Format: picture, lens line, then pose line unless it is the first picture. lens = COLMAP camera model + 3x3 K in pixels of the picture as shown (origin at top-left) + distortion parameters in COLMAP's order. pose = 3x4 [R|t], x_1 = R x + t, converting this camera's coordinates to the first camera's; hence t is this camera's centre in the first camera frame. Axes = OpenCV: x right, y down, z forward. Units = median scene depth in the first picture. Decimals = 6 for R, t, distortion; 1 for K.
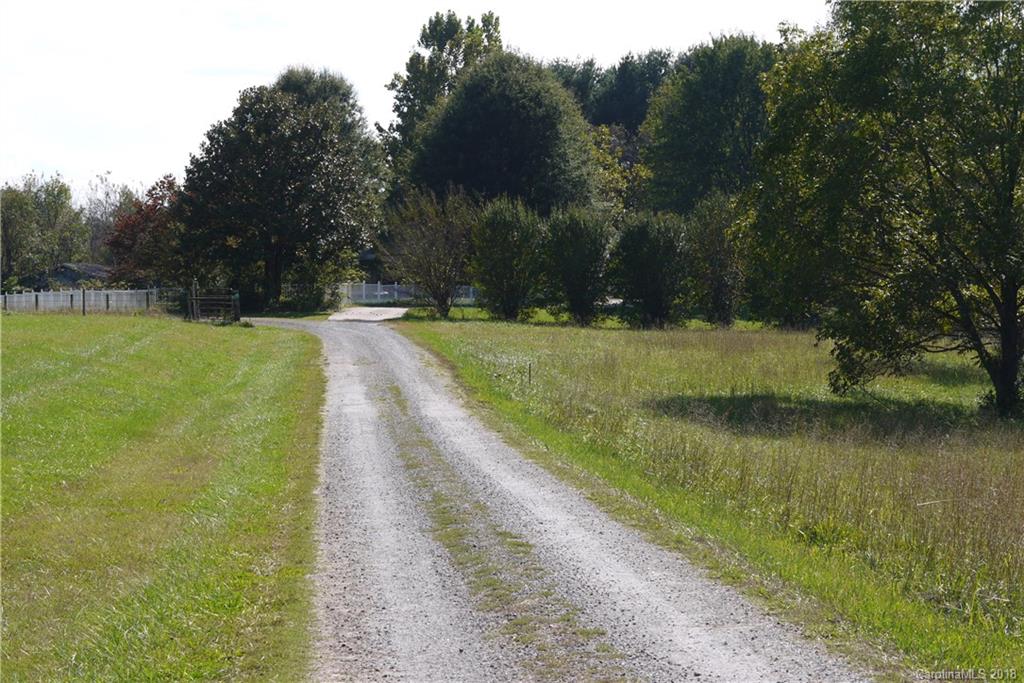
lens RADIAL K [[2552.4, 0, 508.8], [0, 2552.4, 341.5], [0, 0, 1]] dist [-0.001407, 0.000000]
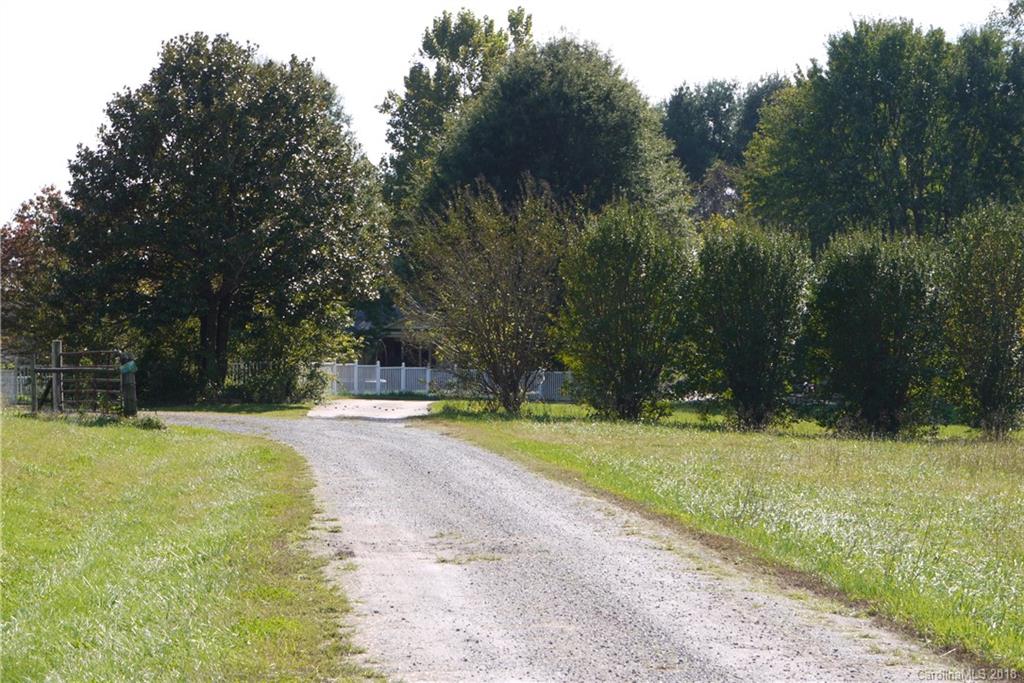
lens RADIAL K [[2552.4, 0, 515.9], [0, 2552.4, 343.8], [0, 0, 1]] dist [-0.001407, 0.000000]
pose [[0.999776, 0.009539, 0.018884, -0.032013], [-0.008770, 0.999145, -0.040399, -0.002053], [-0.019253, 0.040224, 0.999005, 0.393317]]
